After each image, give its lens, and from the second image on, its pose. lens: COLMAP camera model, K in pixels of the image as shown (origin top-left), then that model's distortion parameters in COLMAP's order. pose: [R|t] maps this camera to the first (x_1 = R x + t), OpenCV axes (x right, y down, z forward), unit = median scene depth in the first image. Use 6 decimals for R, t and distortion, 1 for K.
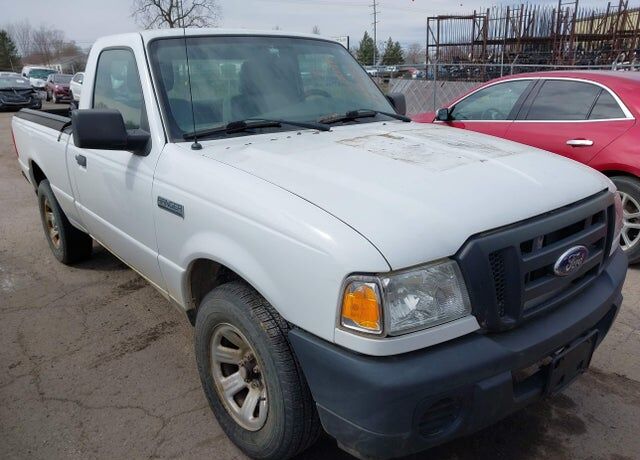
lens RADIAL K [[510.9, 0, 320.0], [0, 510.9, 230.0], [0, 0, 1]] dist [0.009430, 0.003200]
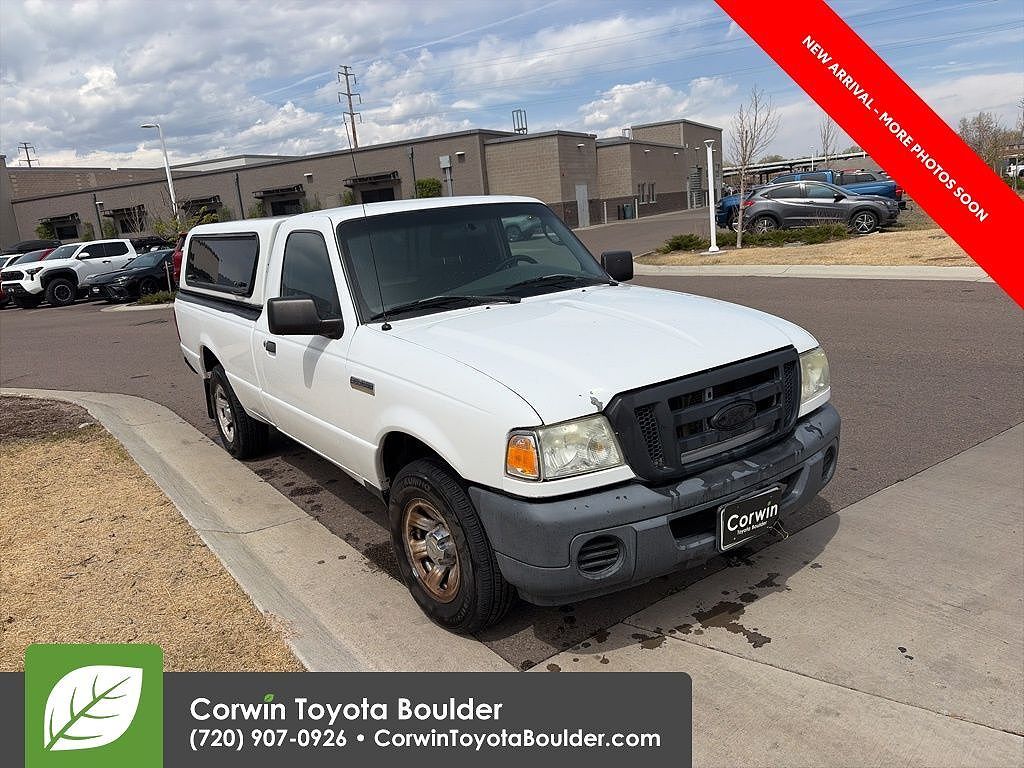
lens RADIAL K [[797.3, 0, 512.0], [0, 797.3, 384.0], [0, 0, 1]] dist [0.039222, 0.000503]
pose [[0.993516, -0.048311, -0.102916, 0.190142], [0.041321, 0.996760, -0.069003, 0.080130], [0.105916, 0.064303, 0.992294, -0.623142]]
